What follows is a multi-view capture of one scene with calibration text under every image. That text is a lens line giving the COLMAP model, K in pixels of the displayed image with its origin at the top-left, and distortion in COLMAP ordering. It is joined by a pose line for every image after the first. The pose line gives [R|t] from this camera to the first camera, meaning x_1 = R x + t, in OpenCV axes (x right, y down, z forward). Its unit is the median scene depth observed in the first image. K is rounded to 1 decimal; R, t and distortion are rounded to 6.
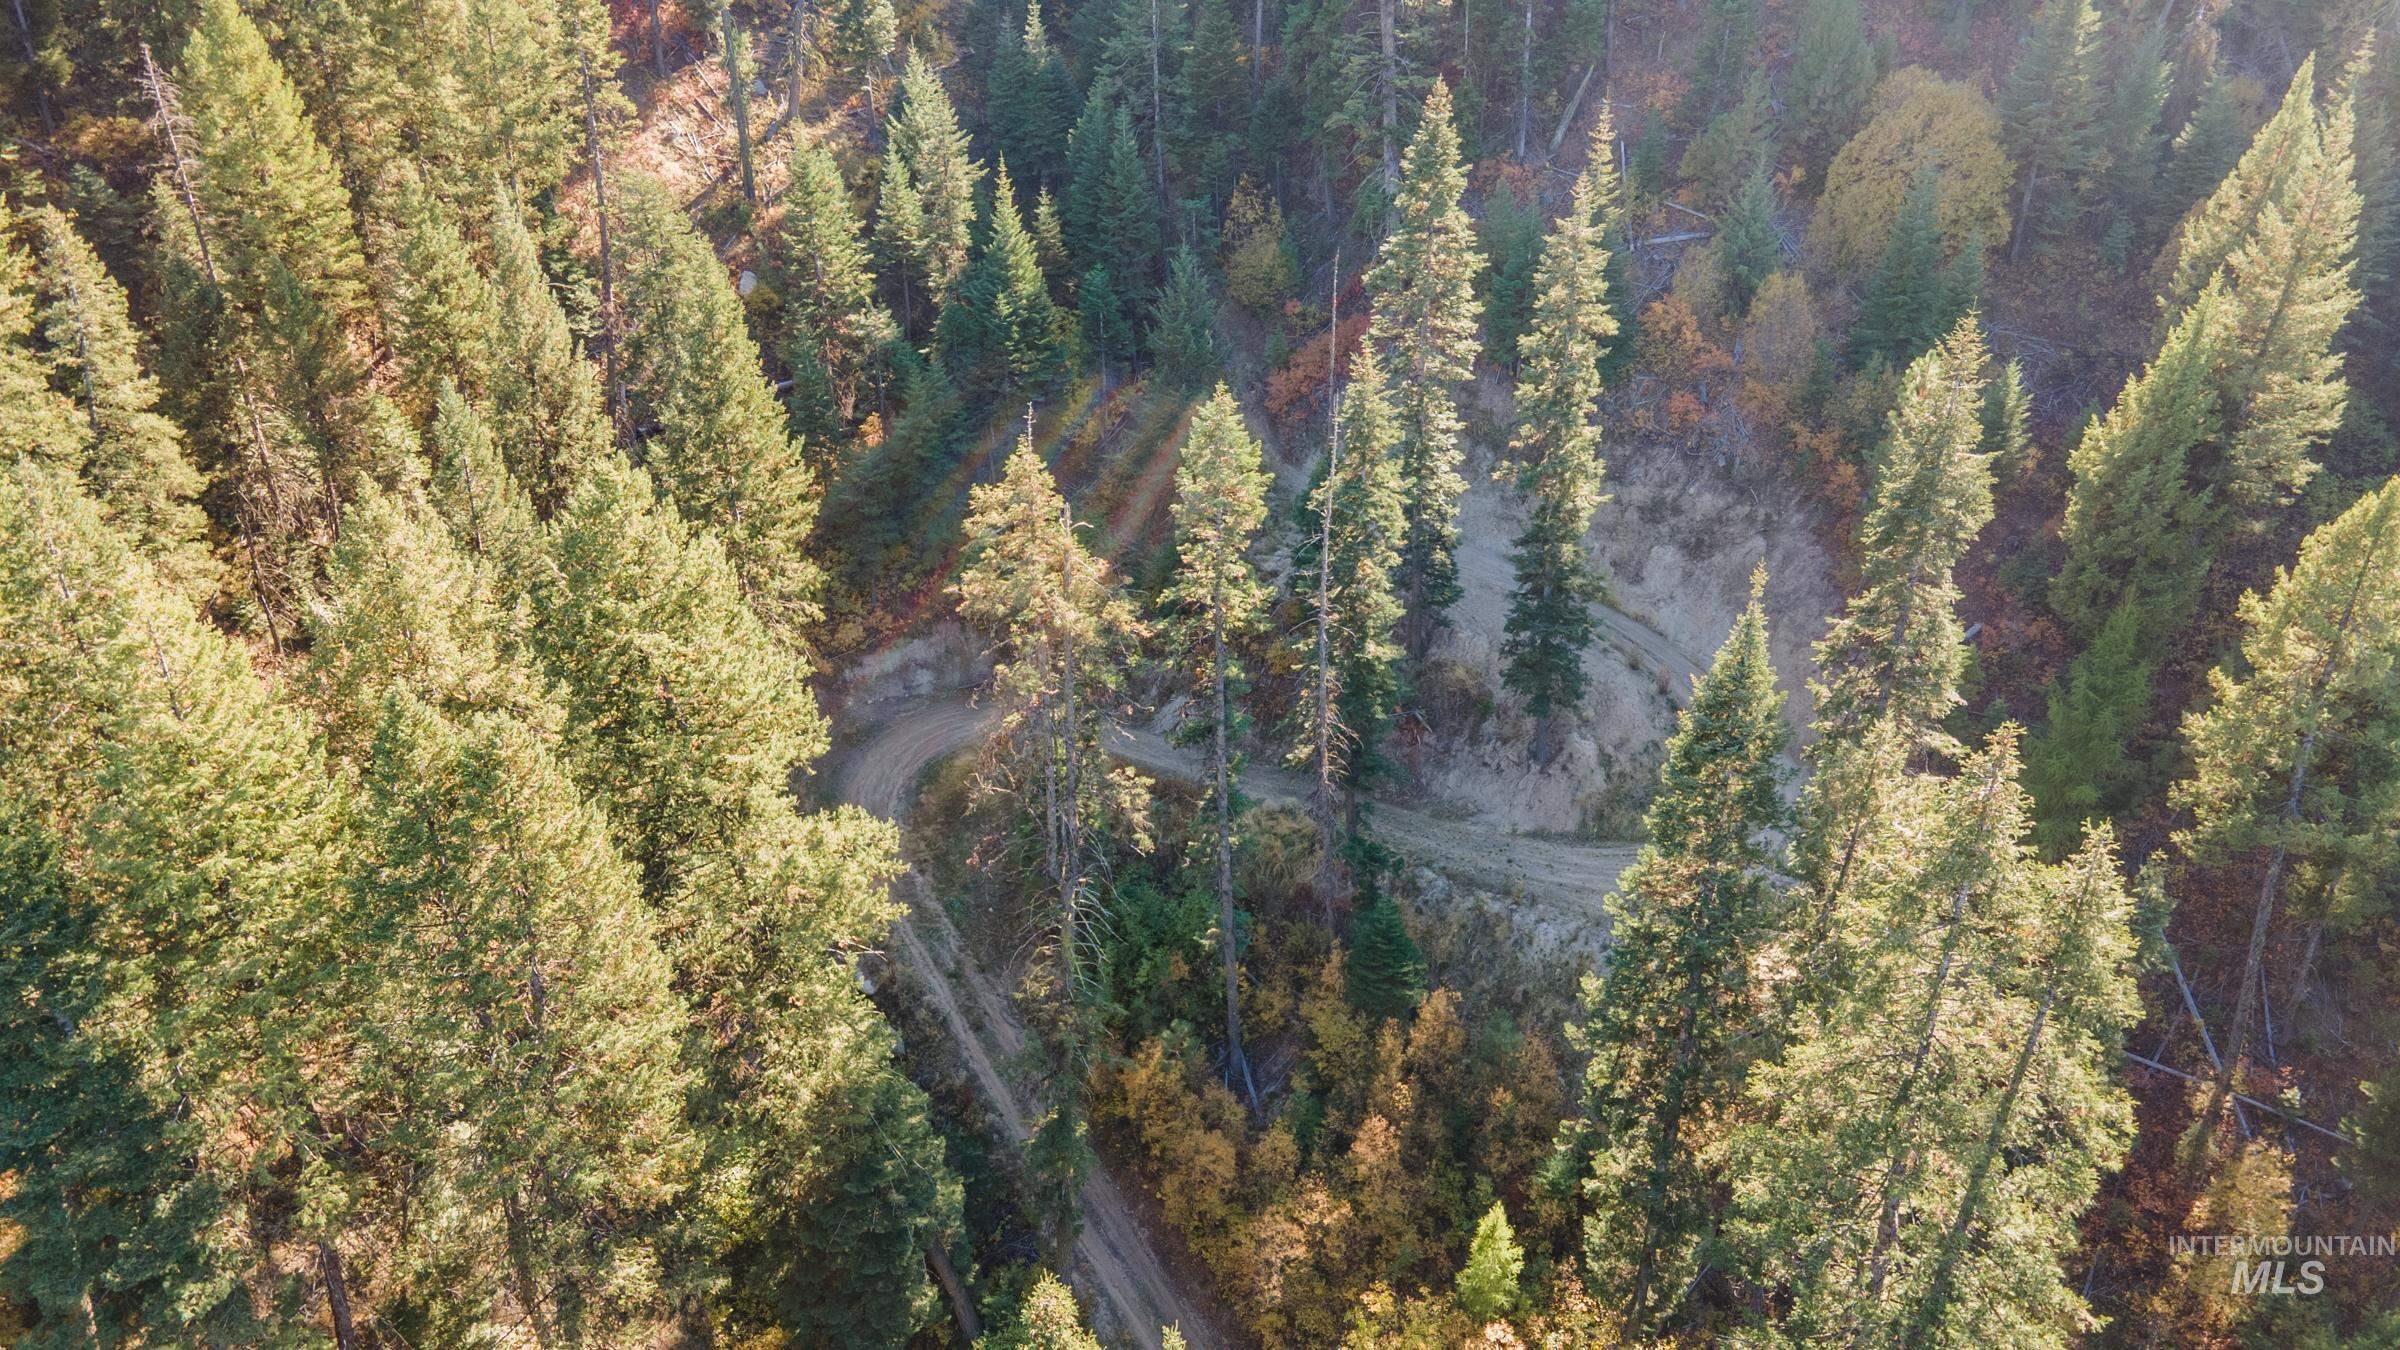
lens RADIAL K [[1734.6, 0, 1195.1], [0, 1734.6, 677.3], [0, 0, 1]] dist [0.035361, 0.007760]
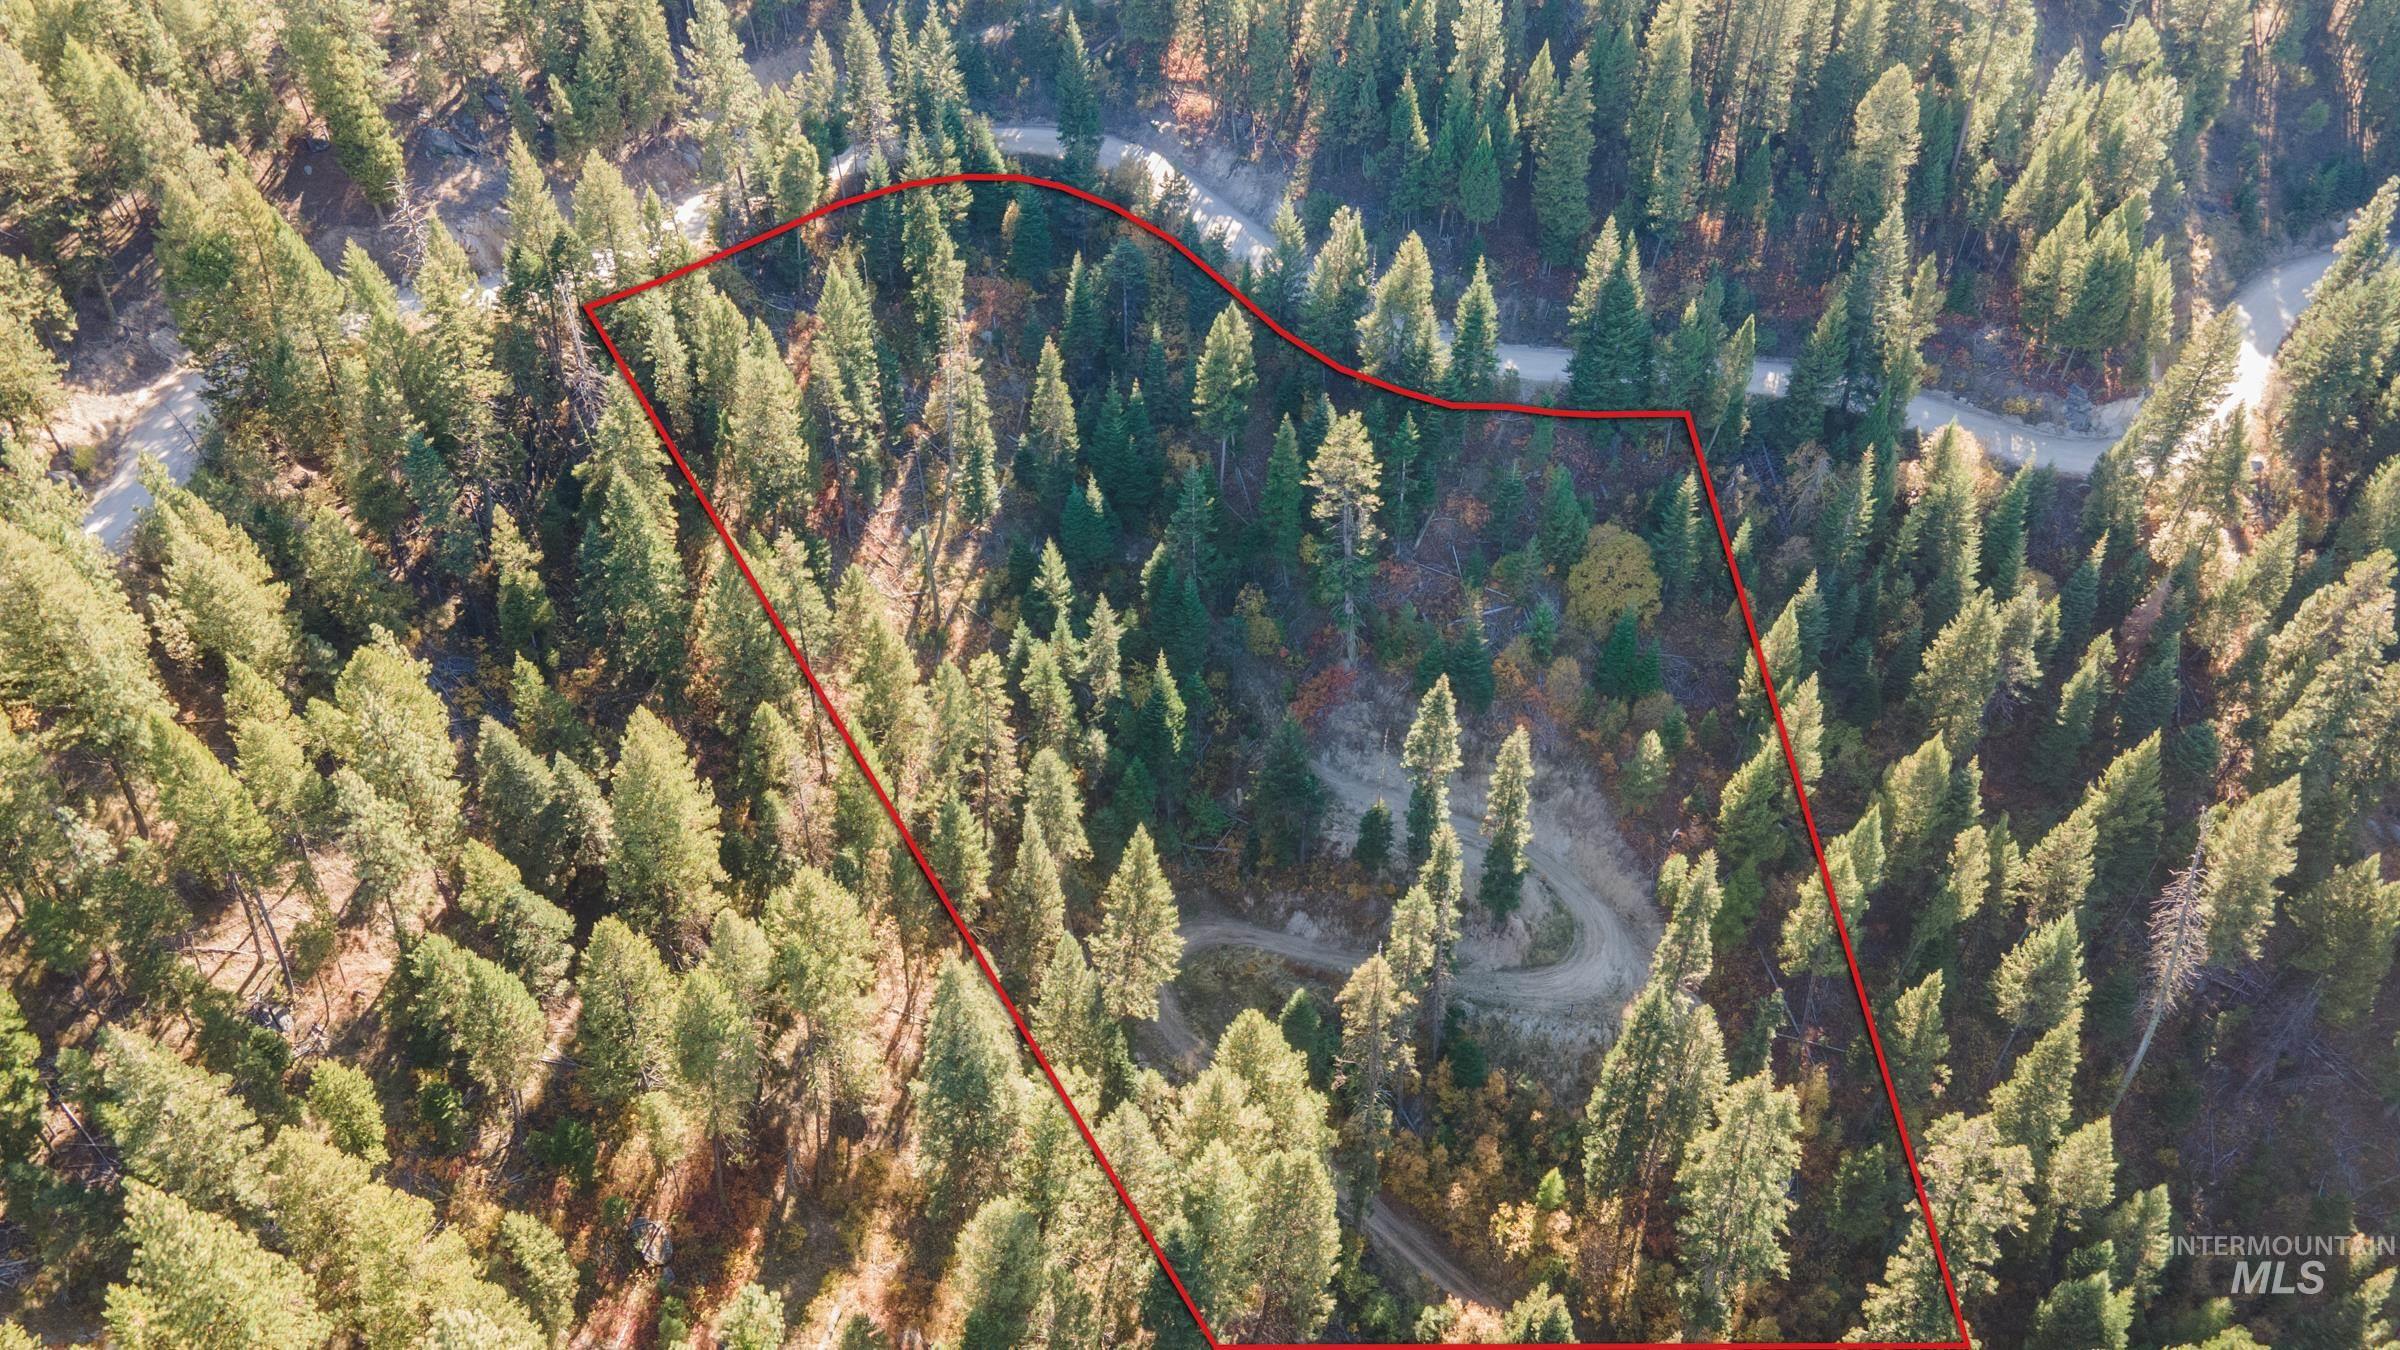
lens RADIAL K [[1734.6, 0, 1202.9], [0, 1734.6, 672.7], [0, 0, 1]] dist [0.035361, 0.007760]
pose [[0.953728, -0.184631, 0.237306, -0.645447], [0.141563, 0.972041, 0.187340, -0.777006], [-0.265260, -0.145078, 0.953200, -0.954690]]
